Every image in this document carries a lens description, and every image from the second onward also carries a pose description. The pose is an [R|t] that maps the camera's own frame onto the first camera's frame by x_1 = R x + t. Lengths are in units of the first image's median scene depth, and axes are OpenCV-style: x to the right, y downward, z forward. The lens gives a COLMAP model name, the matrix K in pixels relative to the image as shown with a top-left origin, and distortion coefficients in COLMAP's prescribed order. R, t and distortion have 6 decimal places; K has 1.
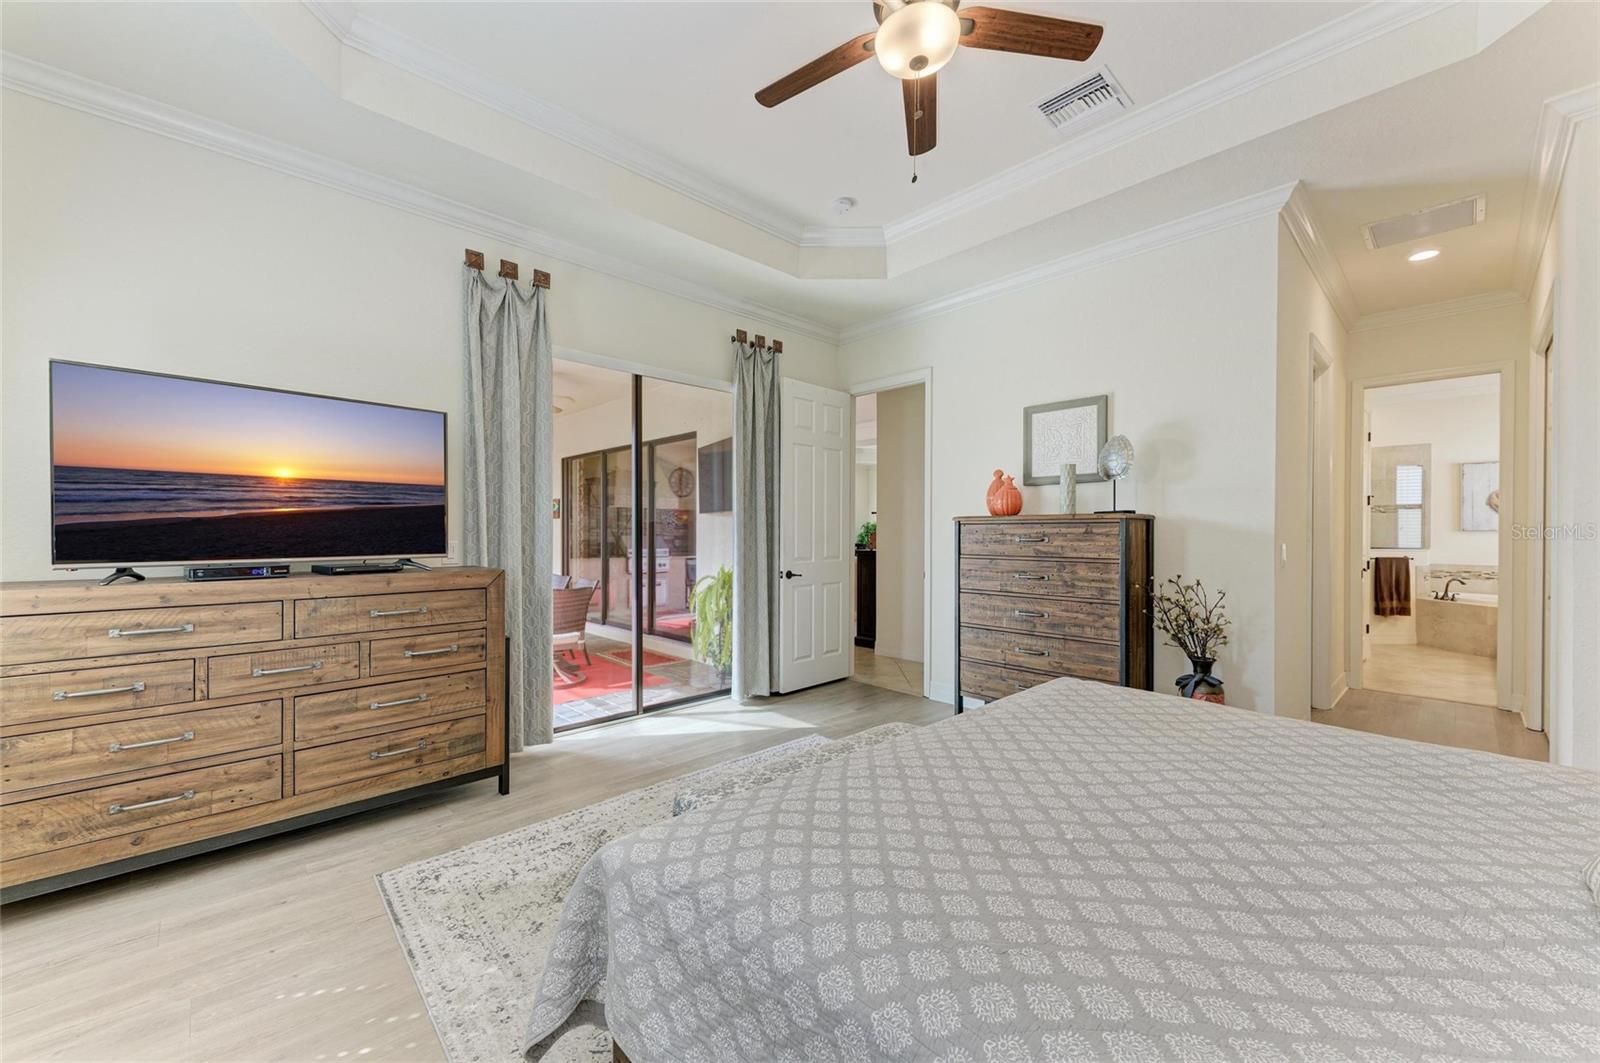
lens RADIAL K [[620.5, 0, 811.8], [0, 620.5, 531.7], [0, 0, 1]] dist [0.009968, -0.000375]
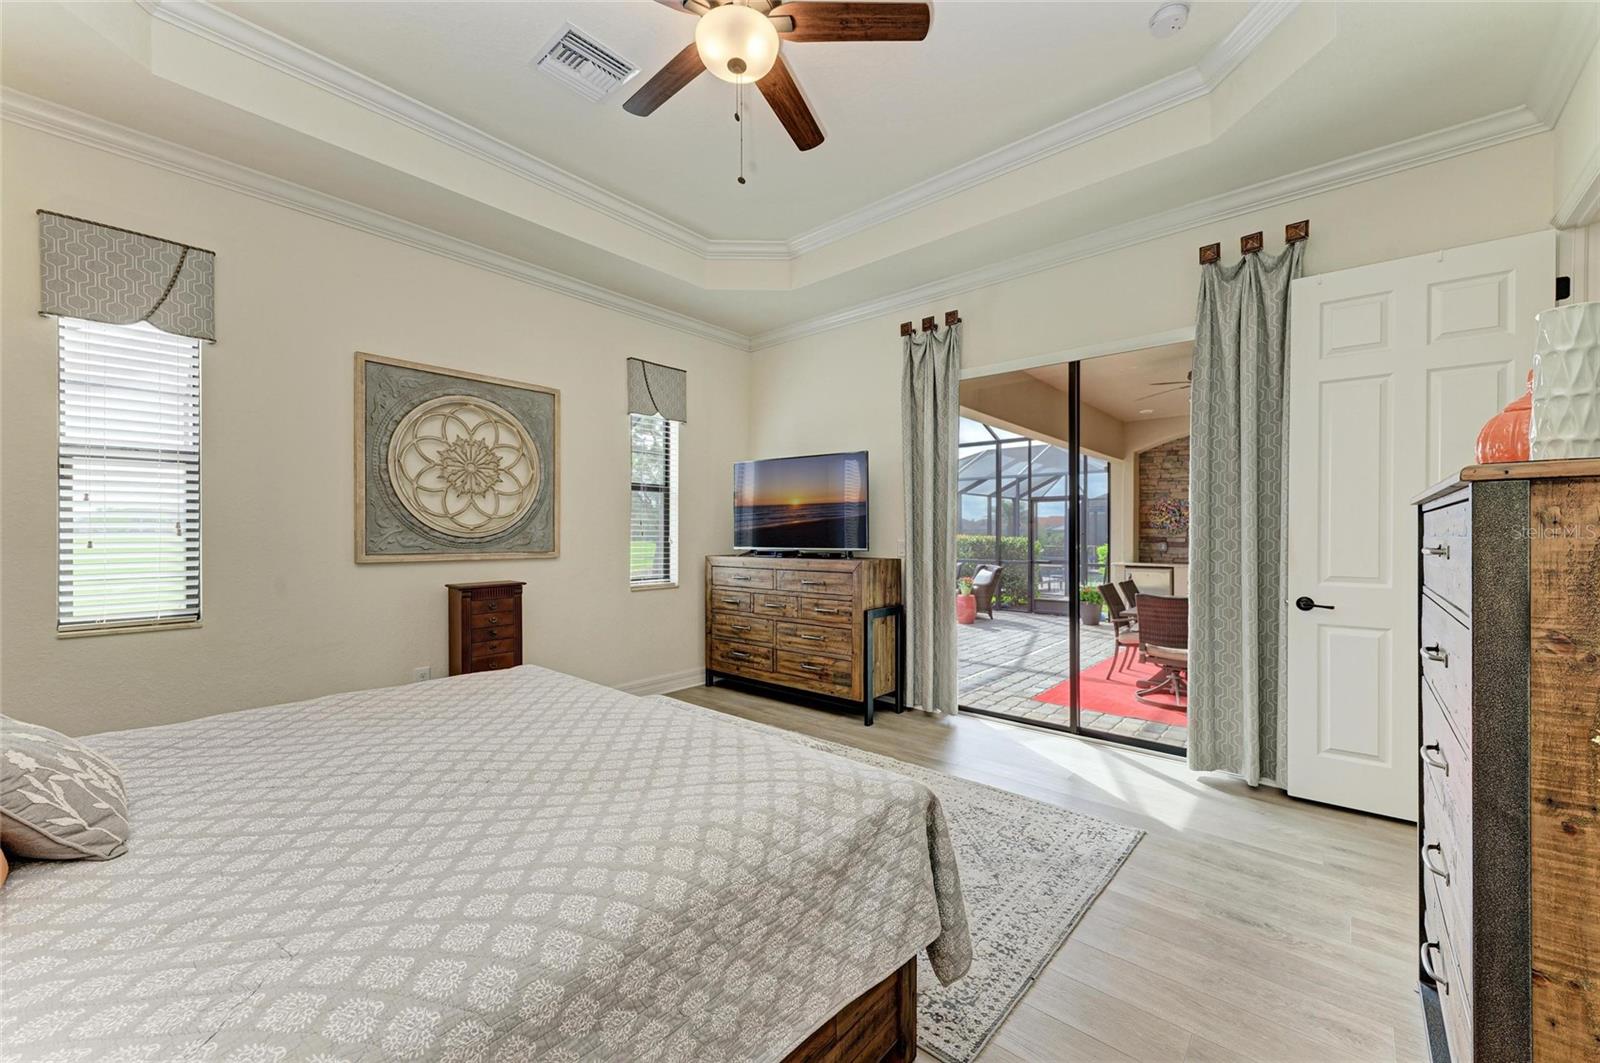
lens RADIAL K [[620.5, 0, 797.6], [0, 620.5, 533.5], [0, 0, 1]] dist [0.009968, -0.000375]
pose [[0.083056, -0.000234, -0.996545, 0.919174], [-0.000524, 1.000000, -0.000278, 0.000556], [0.996545, 0.000545, 0.083056, 0.792726]]
